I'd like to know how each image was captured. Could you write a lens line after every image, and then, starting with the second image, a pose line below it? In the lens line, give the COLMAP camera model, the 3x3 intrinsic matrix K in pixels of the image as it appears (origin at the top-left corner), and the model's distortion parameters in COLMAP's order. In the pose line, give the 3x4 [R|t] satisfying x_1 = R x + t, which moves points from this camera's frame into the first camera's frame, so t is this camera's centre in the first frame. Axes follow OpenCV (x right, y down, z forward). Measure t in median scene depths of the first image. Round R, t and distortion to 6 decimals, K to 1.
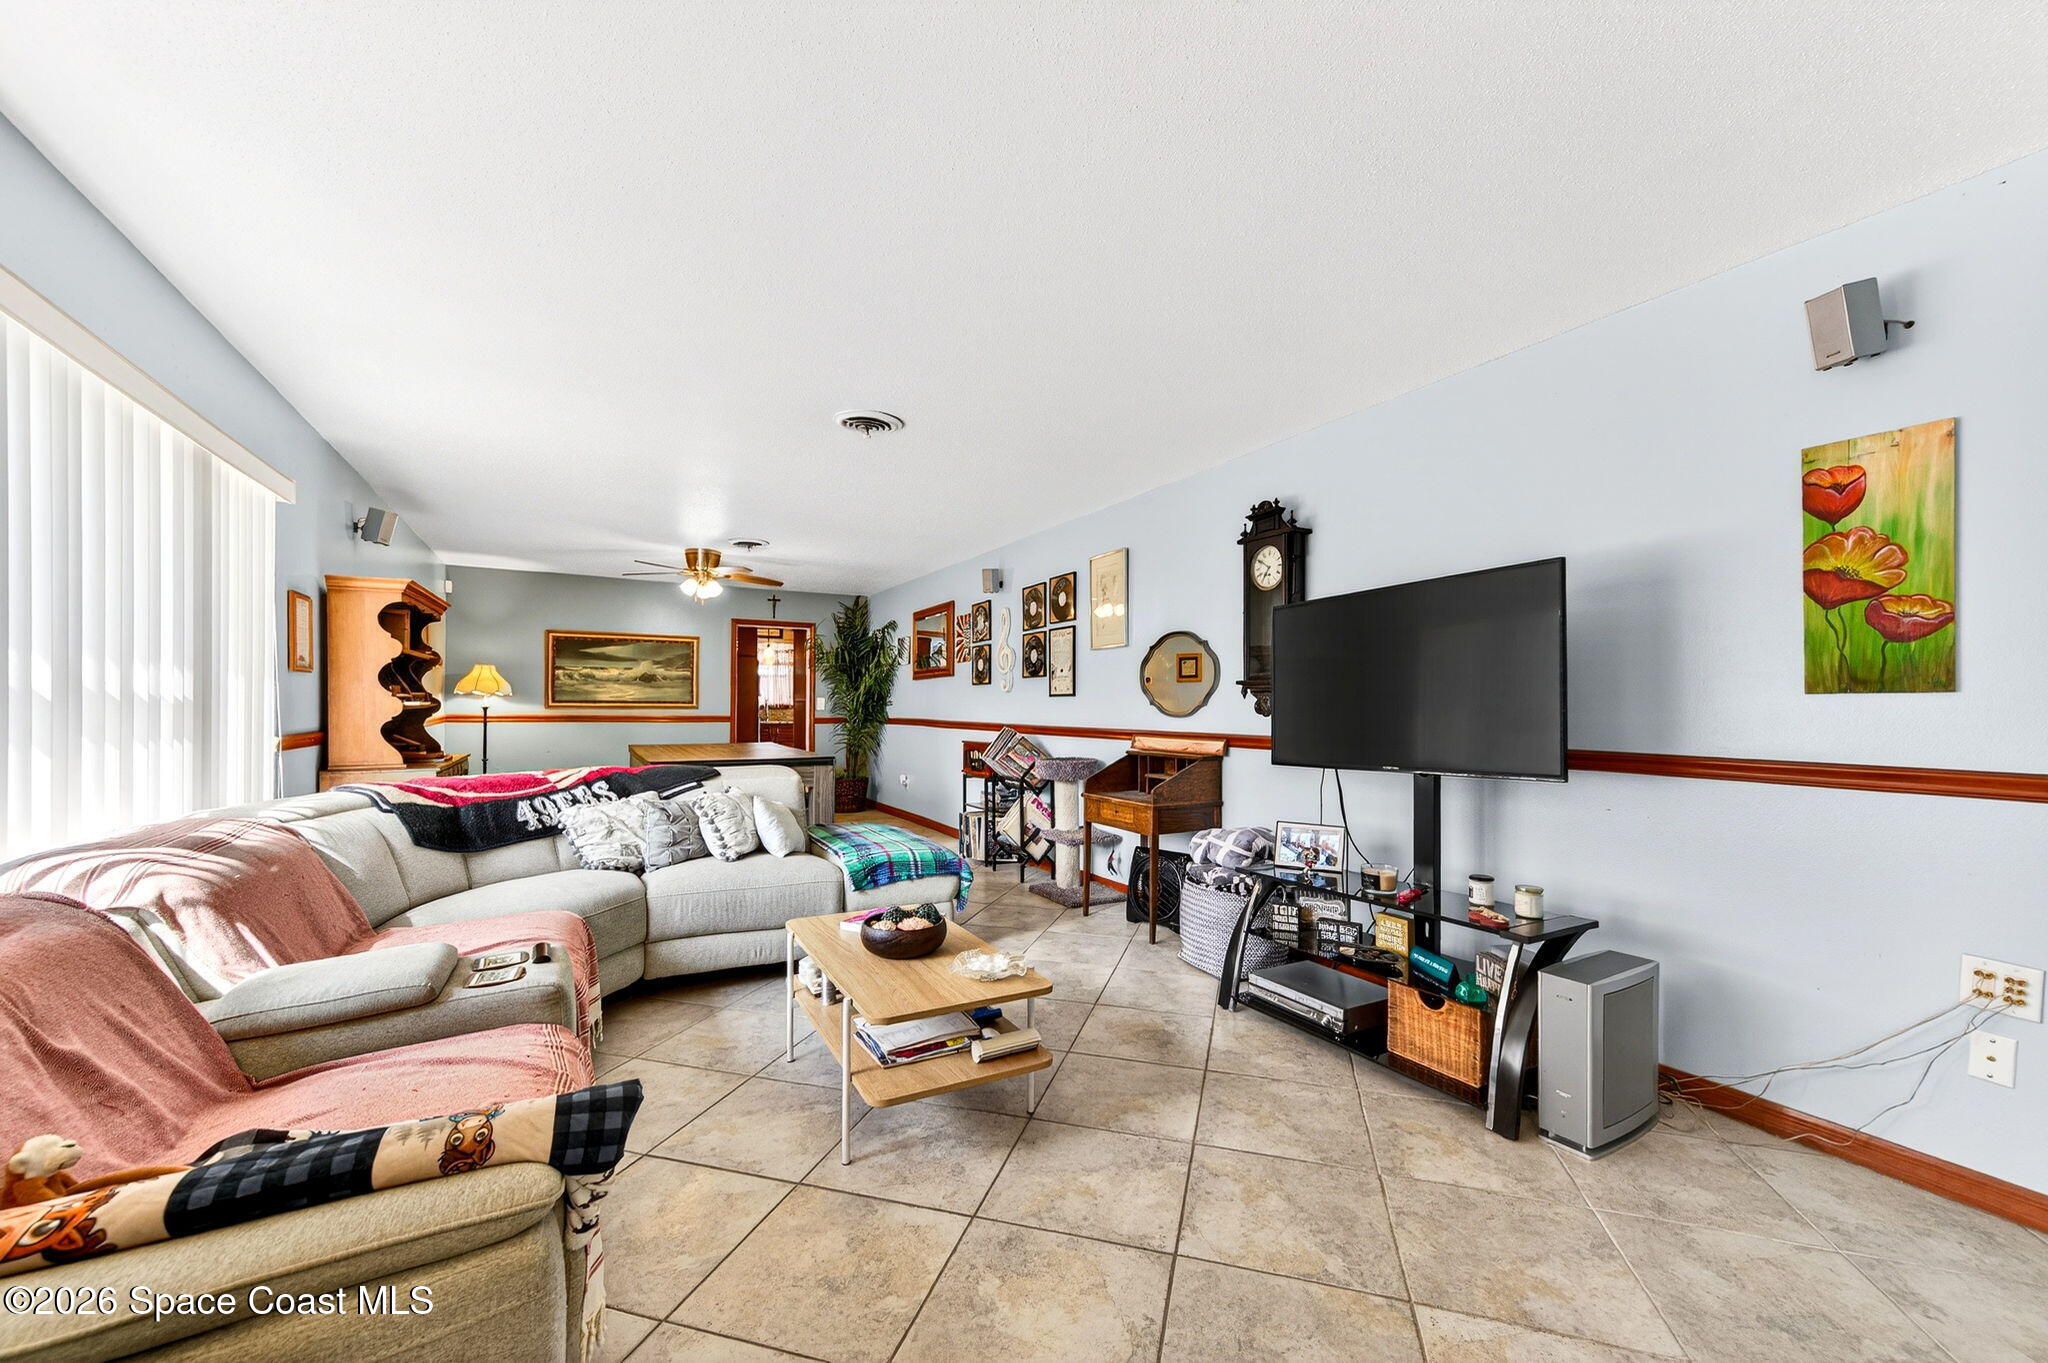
lens RADIAL K [[800.2, 0, 1025.4], [0, 800.2, 688.2], [0, 0, 1]] dist [0.012347, -0.000197]
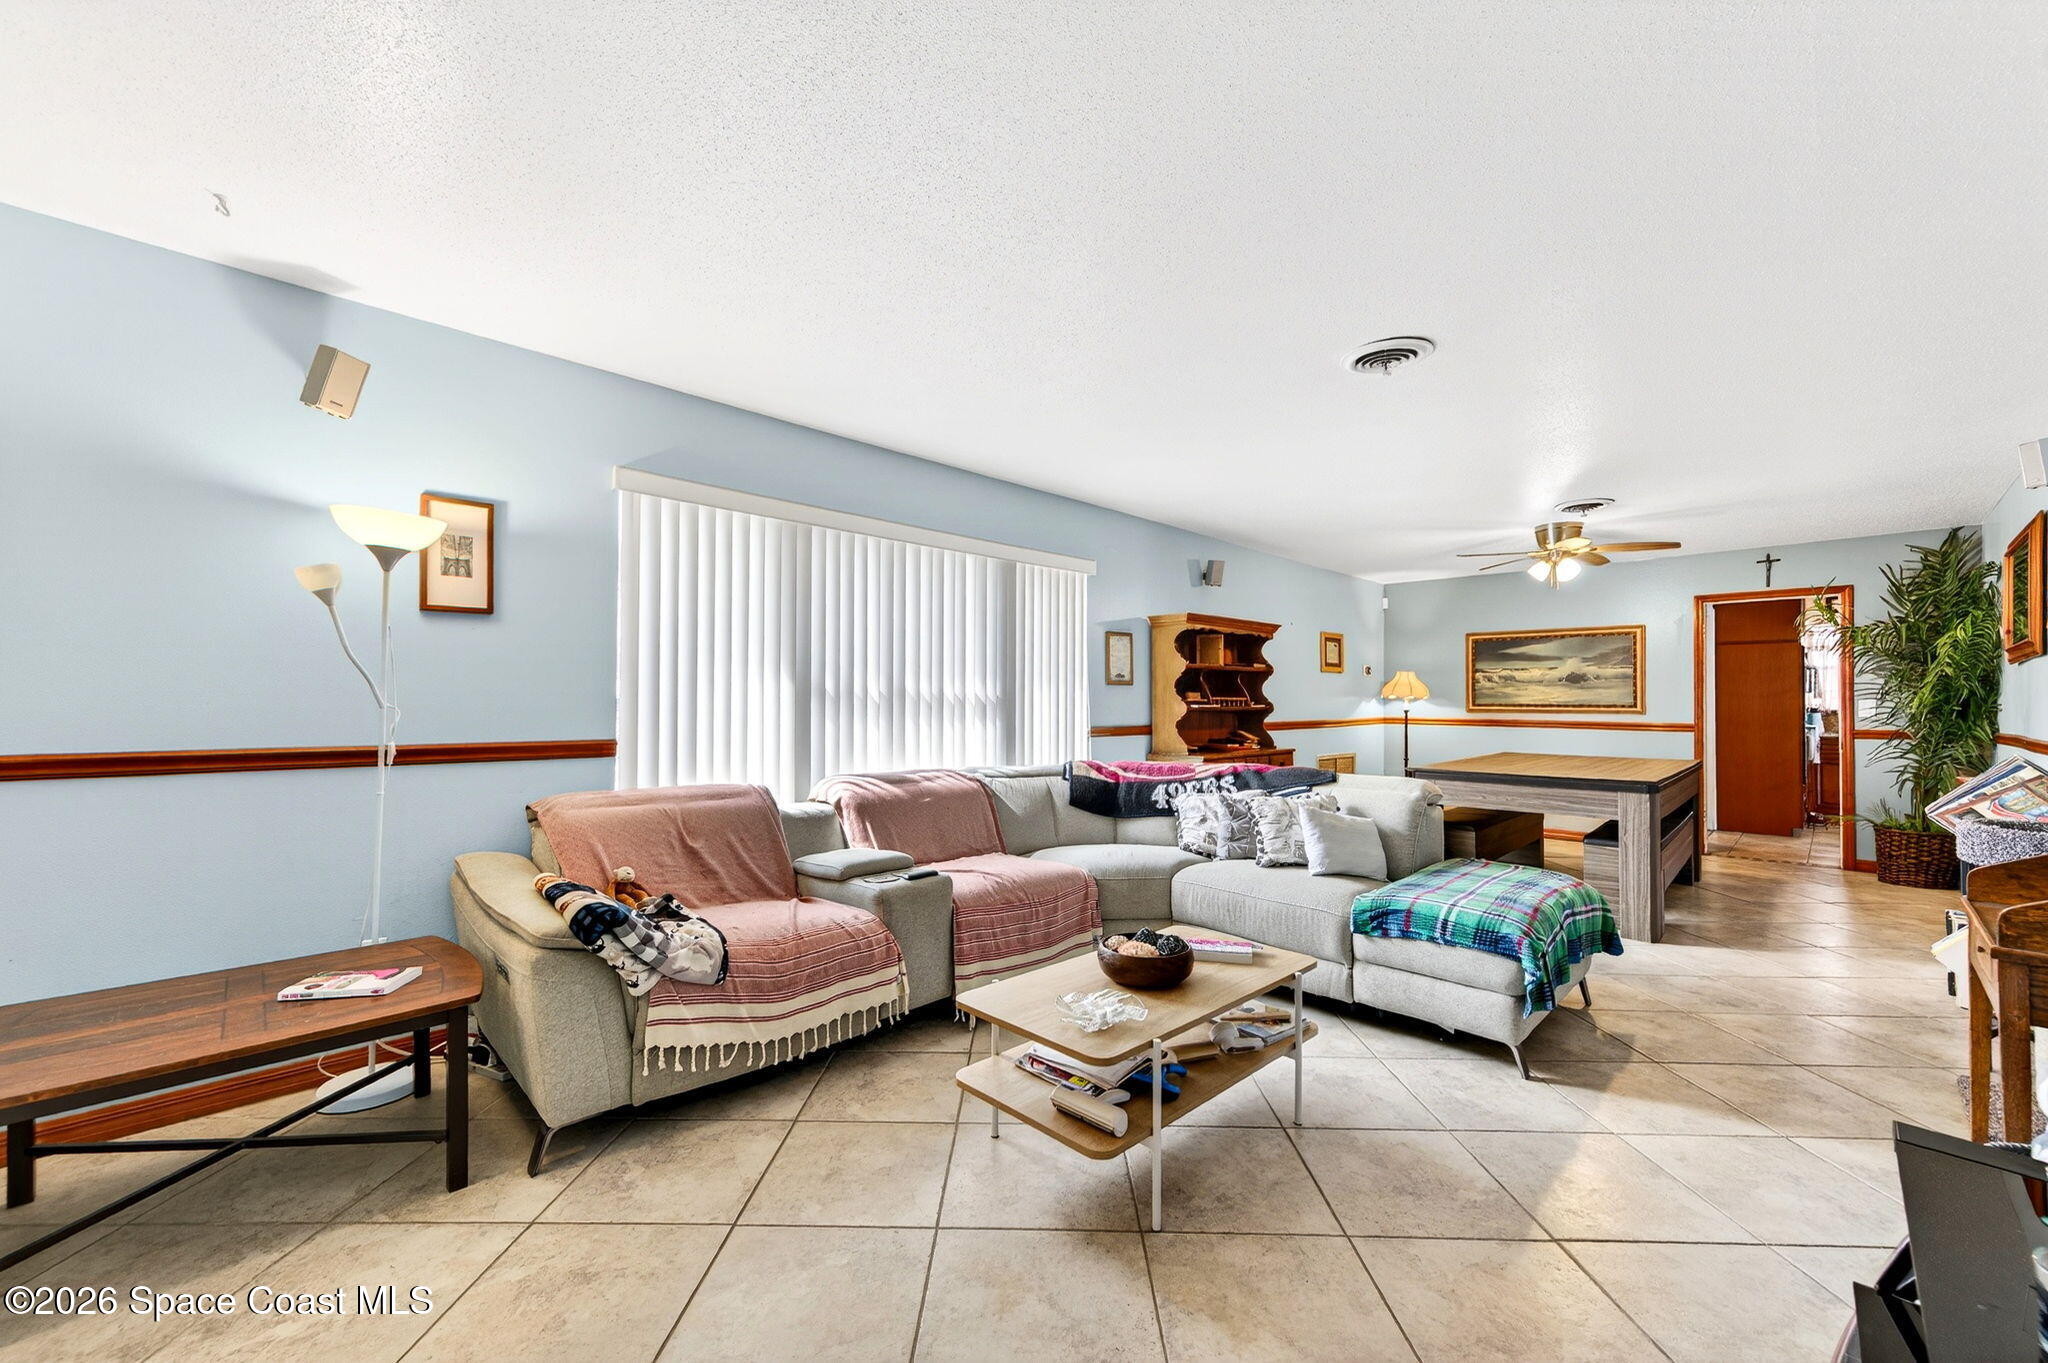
lens RADIAL K [[800.2, 0, 1022.1], [0, 800.2, 696.2], [0, 0, 1]] dist [0.012347, -0.000197]
pose [[0.275886, -0.012140, -0.961114, 0.388273], [0.016273, 0.999836, -0.007958, 0.008431], [0.961053, -0.013445, 0.276038, 0.355413]]
